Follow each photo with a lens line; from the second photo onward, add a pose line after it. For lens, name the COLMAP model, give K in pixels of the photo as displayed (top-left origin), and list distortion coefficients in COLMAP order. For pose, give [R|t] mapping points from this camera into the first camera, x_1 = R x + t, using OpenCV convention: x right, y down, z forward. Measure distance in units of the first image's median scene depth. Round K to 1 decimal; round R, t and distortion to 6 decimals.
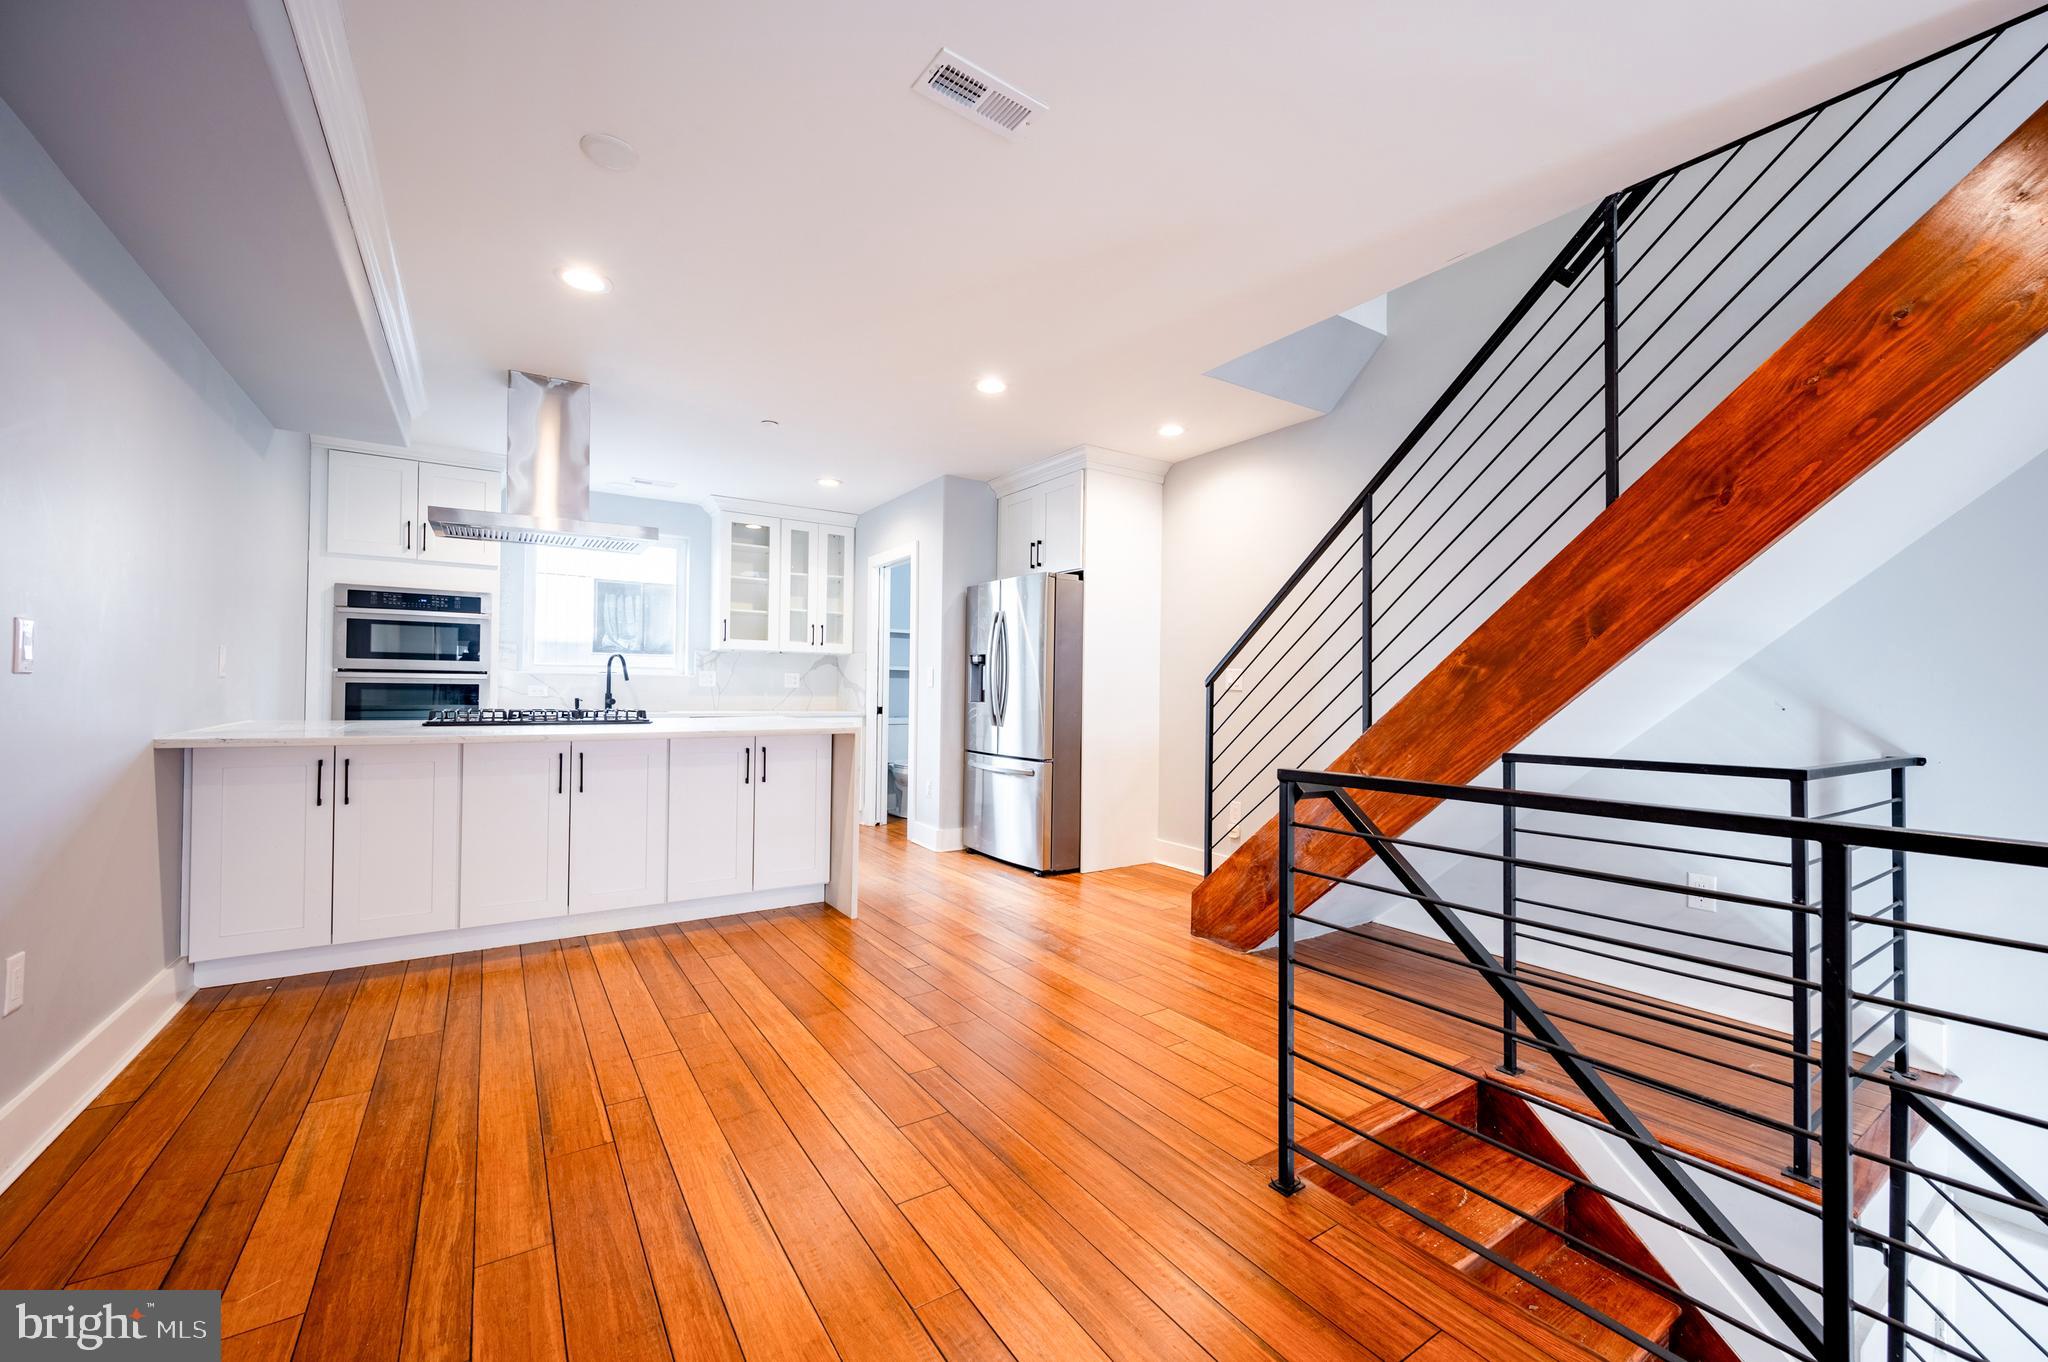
lens RADIAL K [[822.1, 0, 1017.0], [0, 822.1, 678.8], [0, 0, 1]] dist [0.004113, -0.000204]
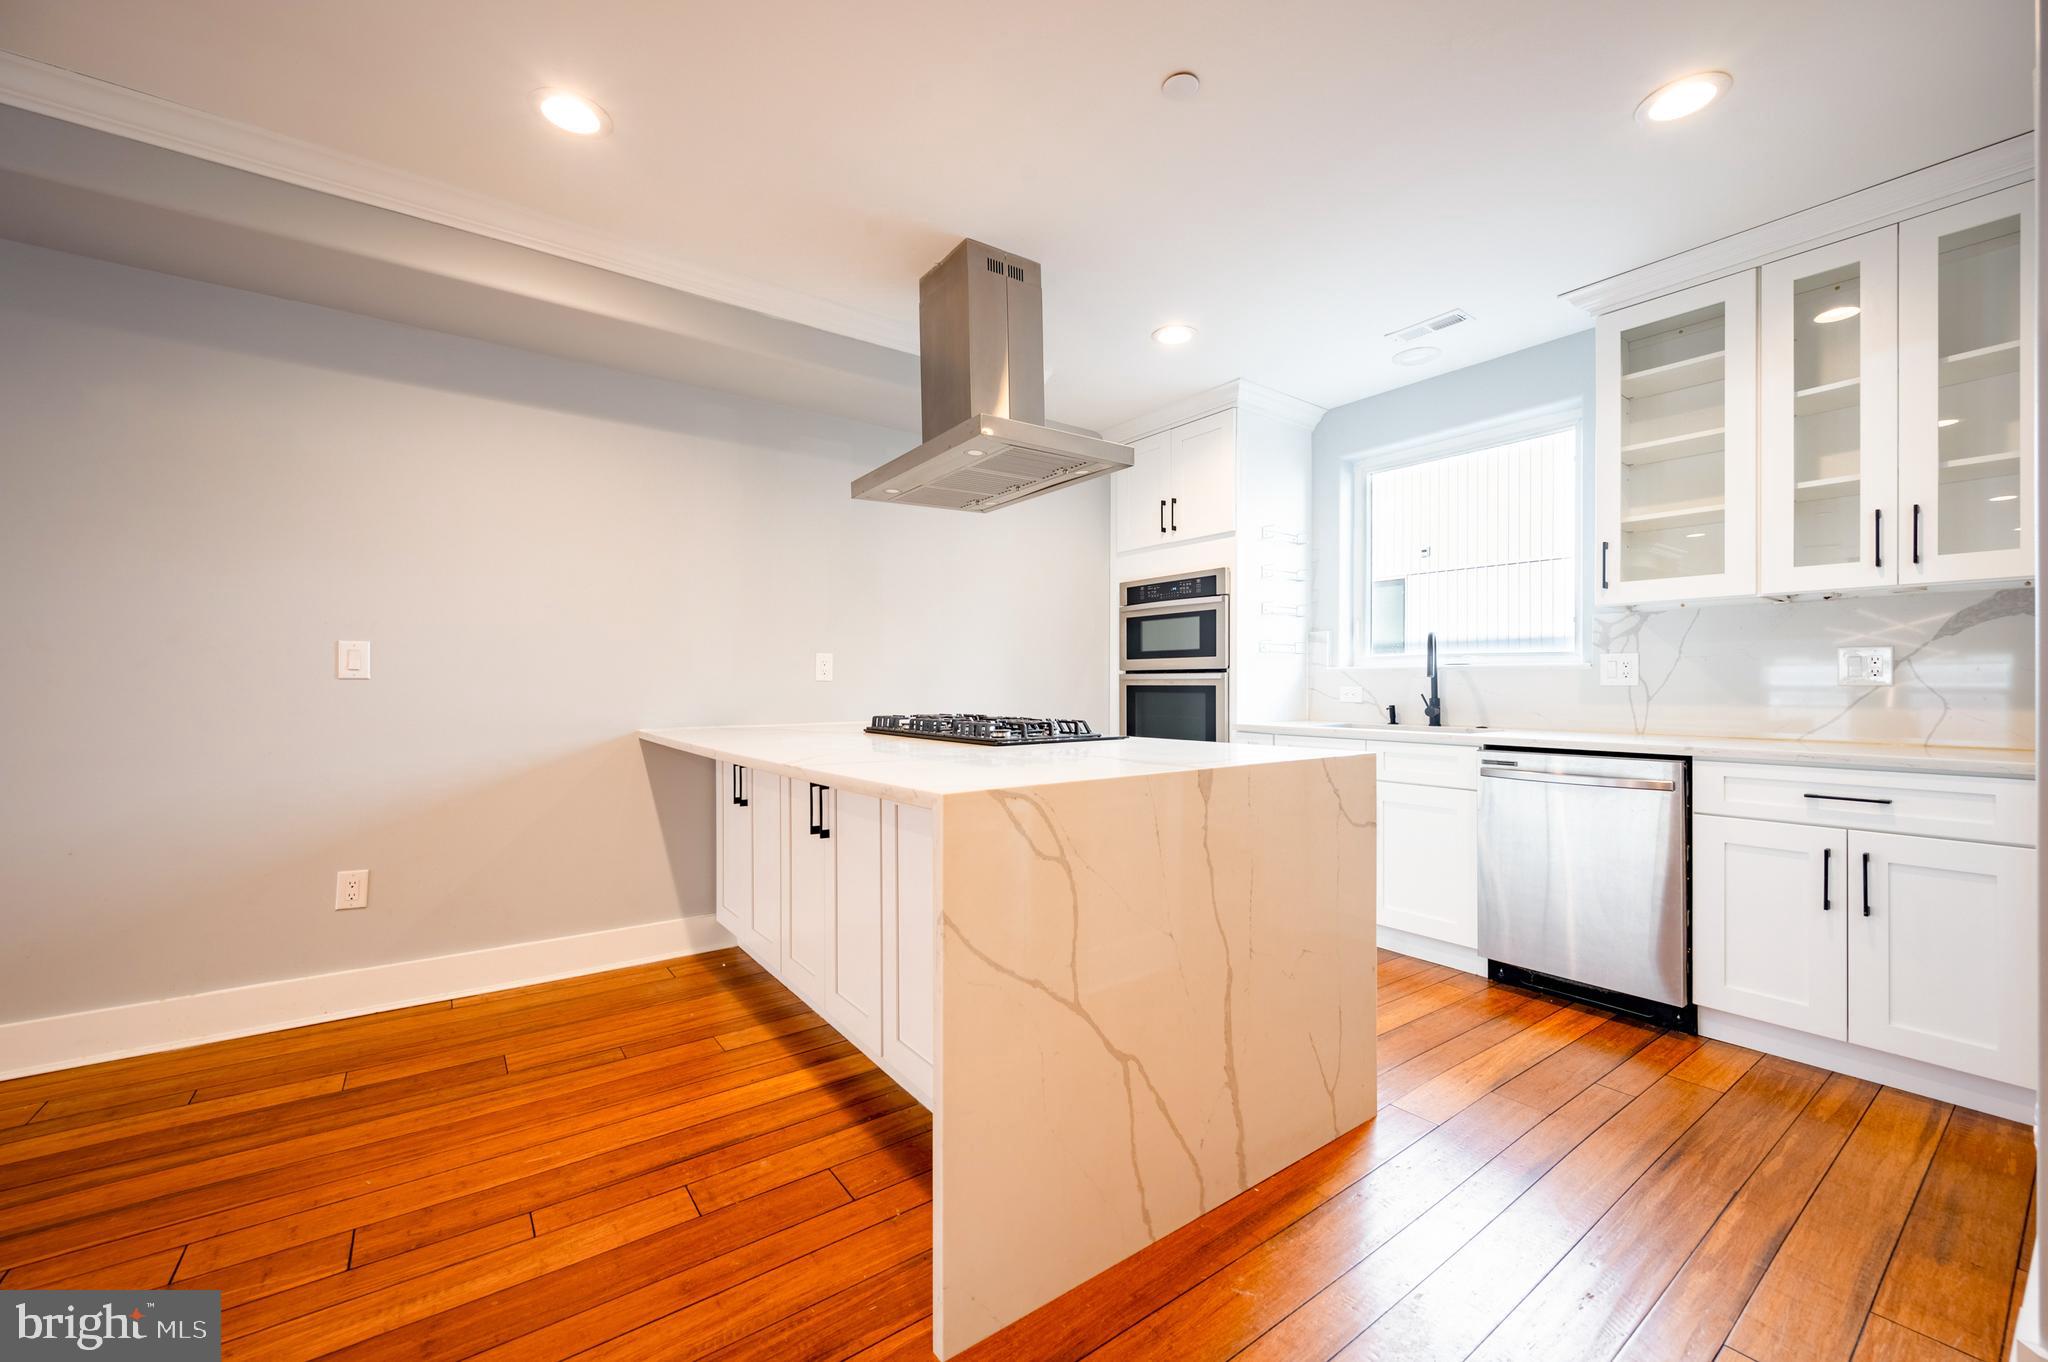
lens RADIAL K [[822.1, 0, 1019.3], [0, 822.1, 683.0], [0, 0, 1]] dist [0.004113, -0.000204]
pose [[0.061358, -0.016213, -0.997984, 0.197614], [0.013002, 0.999796, -0.015443, 0.023592], [0.998031, -0.012028, 0.061556, 1.289606]]
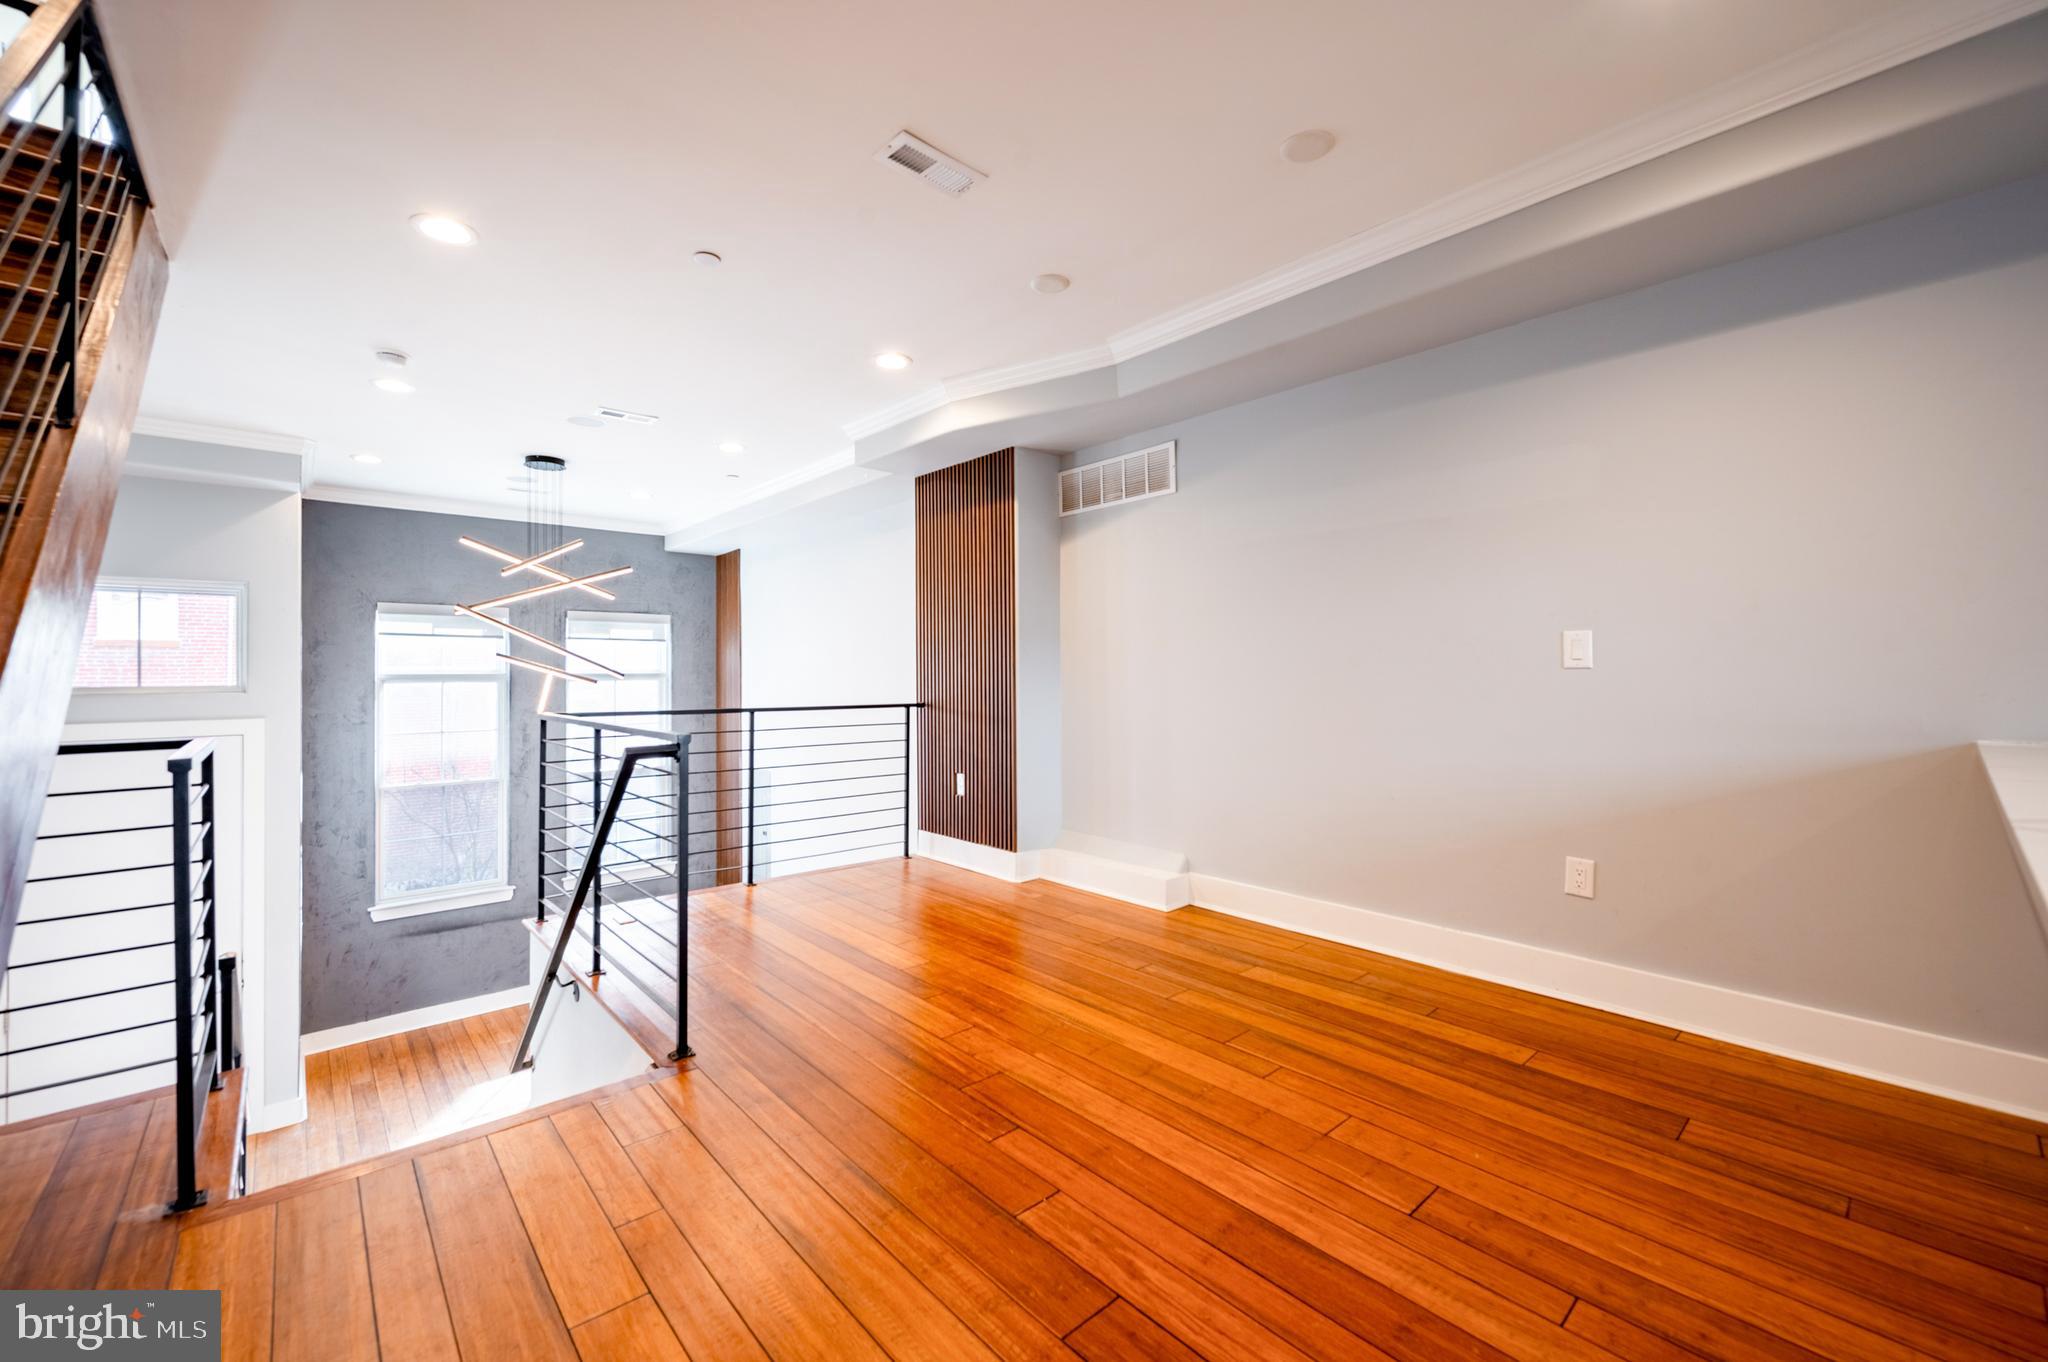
lens RADIAL K [[822.1, 0, 1033.0], [0, 822.1, 665.1], [0, 0, 1]] dist [0.004113, -0.000204]
pose [[-0.987315, -0.008432, -0.158548, -0.005480], [-0.003441, 0.999491, -0.031729, 0.023234], [0.158734, -0.030781, -0.986841, 1.420124]]
